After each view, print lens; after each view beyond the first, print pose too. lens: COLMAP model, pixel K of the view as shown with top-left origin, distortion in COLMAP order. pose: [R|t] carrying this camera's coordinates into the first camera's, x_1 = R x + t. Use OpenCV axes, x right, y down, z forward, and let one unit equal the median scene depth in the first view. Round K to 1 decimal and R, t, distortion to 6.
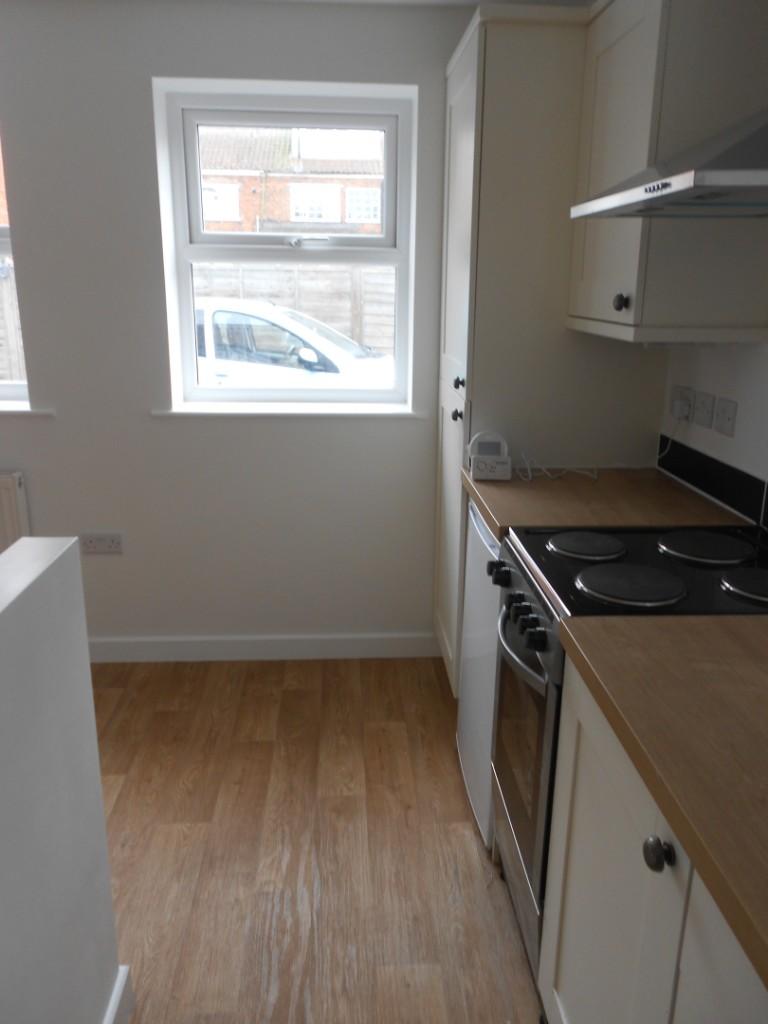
lens RADIAL K [[785.8, 0, 384.0], [0, 785.8, 512.0], [0, 0, 1]] dist [0.000064, 0.004695]
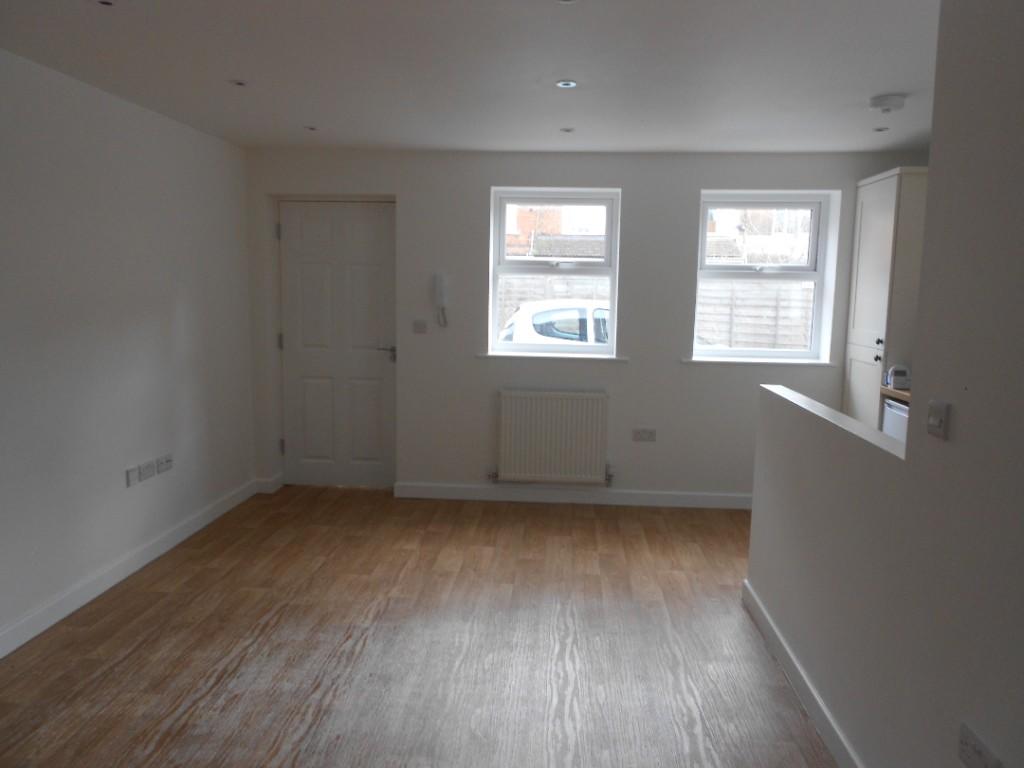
lens RADIAL K [[774.8, 0, 510.2], [0, 774.8, 402.8], [0, 0, 1]] dist [0.007519, 0.003591]
pose [[0.992087, 0.019685, -0.124002, -0.448436], [-0.036128, 0.990620, -0.131785, 0.213393], [0.120244, 0.135222, 0.983492, -0.768369]]
